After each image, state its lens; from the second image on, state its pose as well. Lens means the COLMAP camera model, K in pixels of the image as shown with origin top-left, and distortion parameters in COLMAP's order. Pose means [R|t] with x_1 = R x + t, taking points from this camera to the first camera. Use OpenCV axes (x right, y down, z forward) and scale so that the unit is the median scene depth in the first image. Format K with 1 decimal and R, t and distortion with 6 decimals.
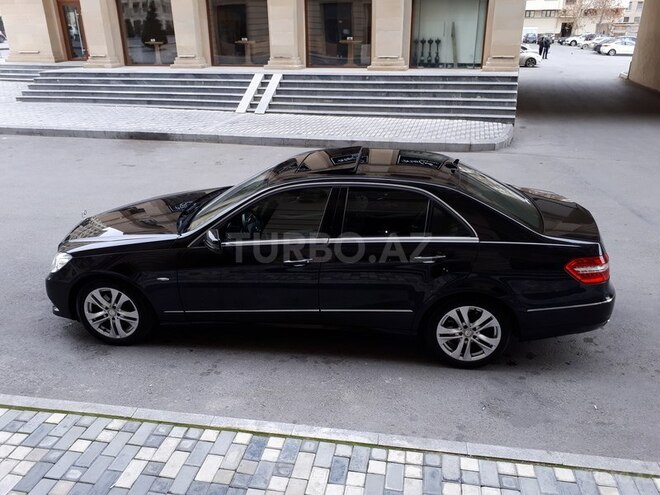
lens RADIAL K [[532.9, 0, 329.9], [0, 532.9, 265.1], [0, 0, 1]] dist [-0.002352, -0.000243]
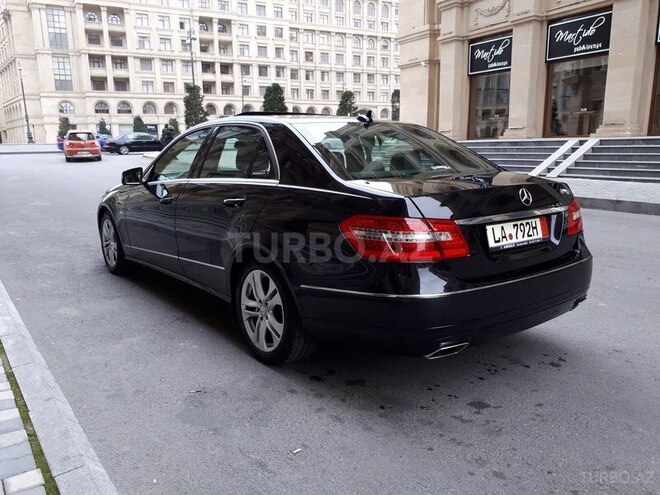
lens RADIAL K [[535.9, 0, 333.3], [0, 535.9, 249.7], [0, 0, 1]] dist [0.009406, 0.002706]
pose [[0.712161, 0.134031, -0.689103, 0.247518], [-0.279808, 0.954458, -0.103528, 0.028636], [0.643844, 0.266545, 0.717230, 0.147634]]
